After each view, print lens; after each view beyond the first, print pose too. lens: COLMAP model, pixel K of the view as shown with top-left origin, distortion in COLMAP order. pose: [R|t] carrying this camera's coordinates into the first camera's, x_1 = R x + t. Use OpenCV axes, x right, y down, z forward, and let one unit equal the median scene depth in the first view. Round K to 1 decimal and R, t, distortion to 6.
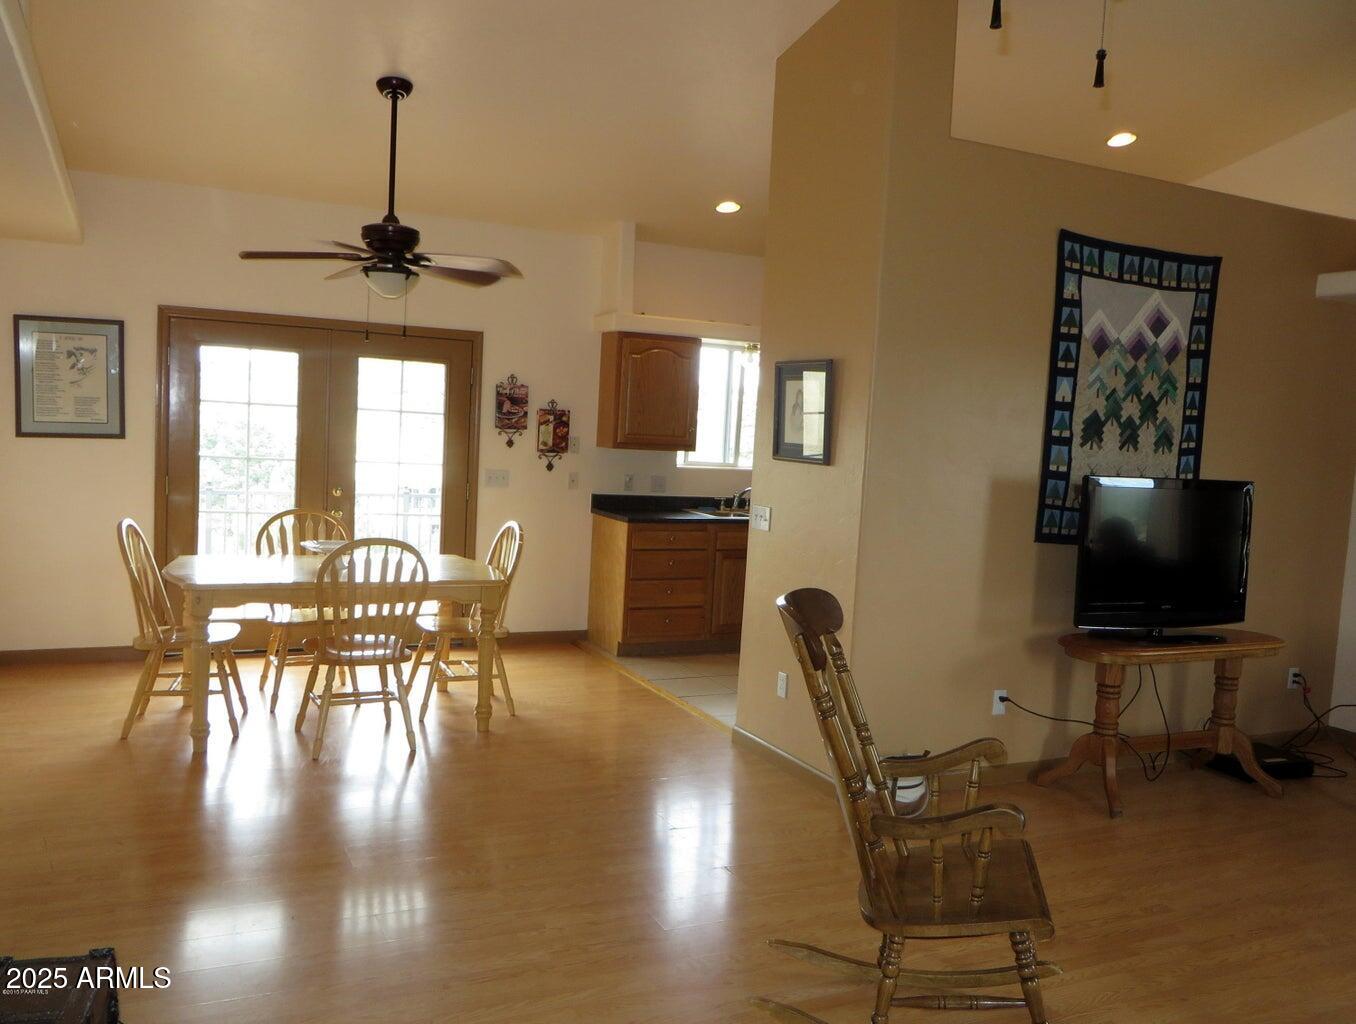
lens RADIAL K [[1078.9, 0, 676.2], [0, 1078.9, 515.8], [0, 0, 1]] dist [-0.000295, 0.009970]
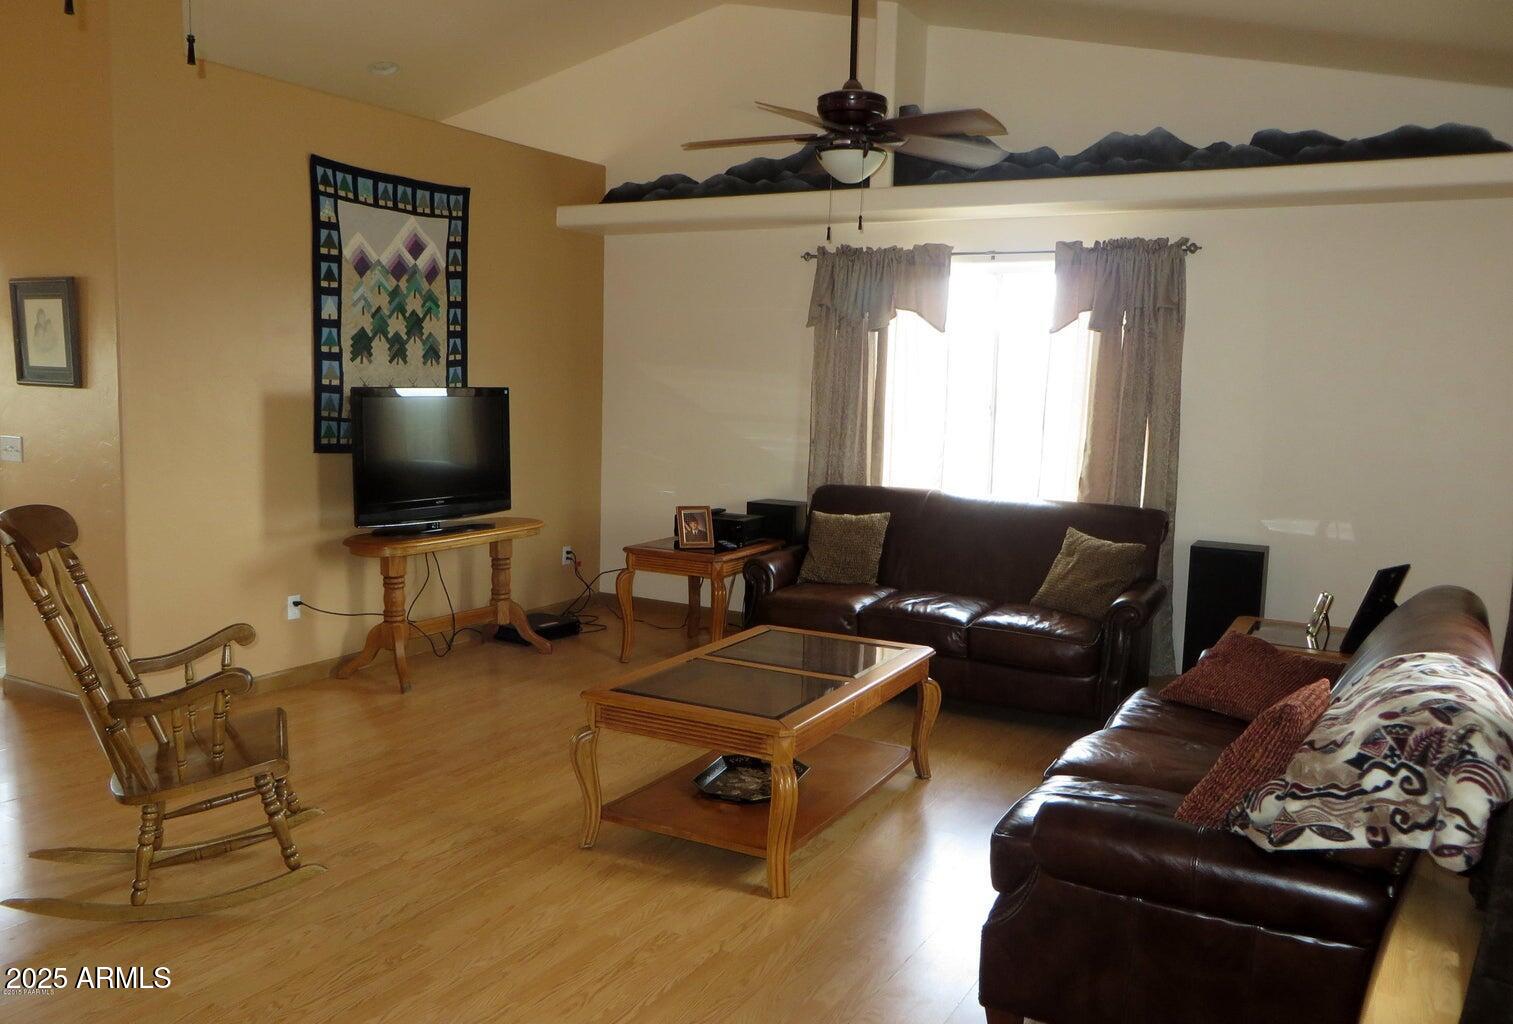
lens RADIAL K [[1181.3, 0, 758.3], [0, 1181.3, 510.3], [0, 0, 1]] dist [-0.007754, 0.005928]
pose [[0.831375, -0.097545, 0.547084, 0.055230], [0.068287, 0.994945, 0.073626, 0.024712], [-0.551501, -0.023852, 0.833833, -0.206276]]
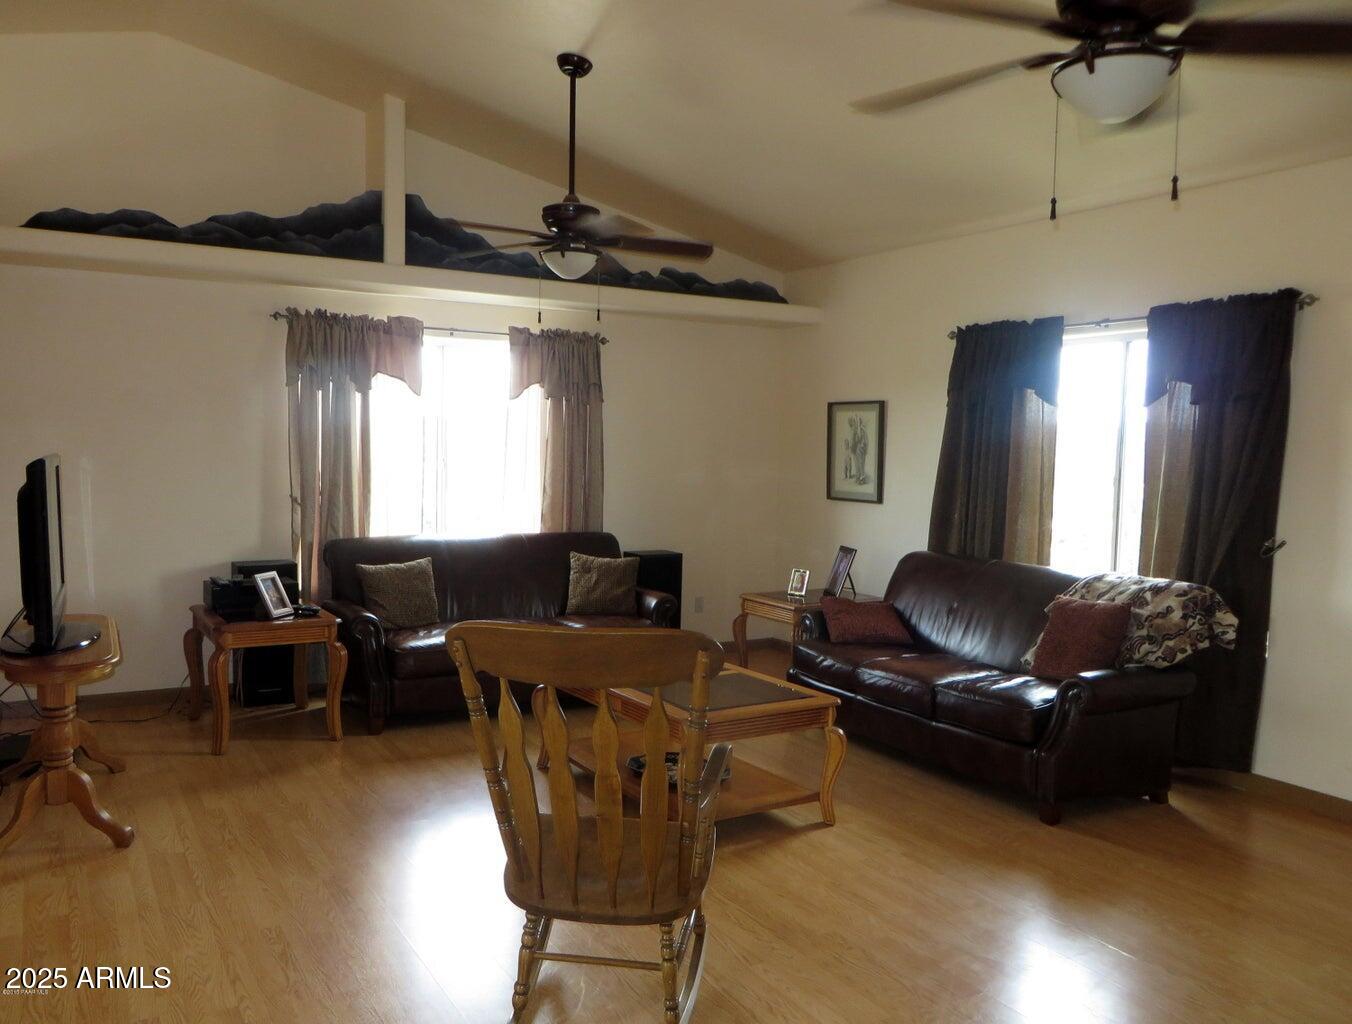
lens RADIAL K [[1075.7, 0, 673.1], [0, 1075.7, 508.2], [0, 0, 1]] dist [-0.000295, 0.009970]
pose [[-0.042154, -0.117245, 0.992208, -0.493369], [0.064326, 0.990712, 0.119801, -0.078471], [-0.997038, 0.068875, -0.034221, 0.644657]]
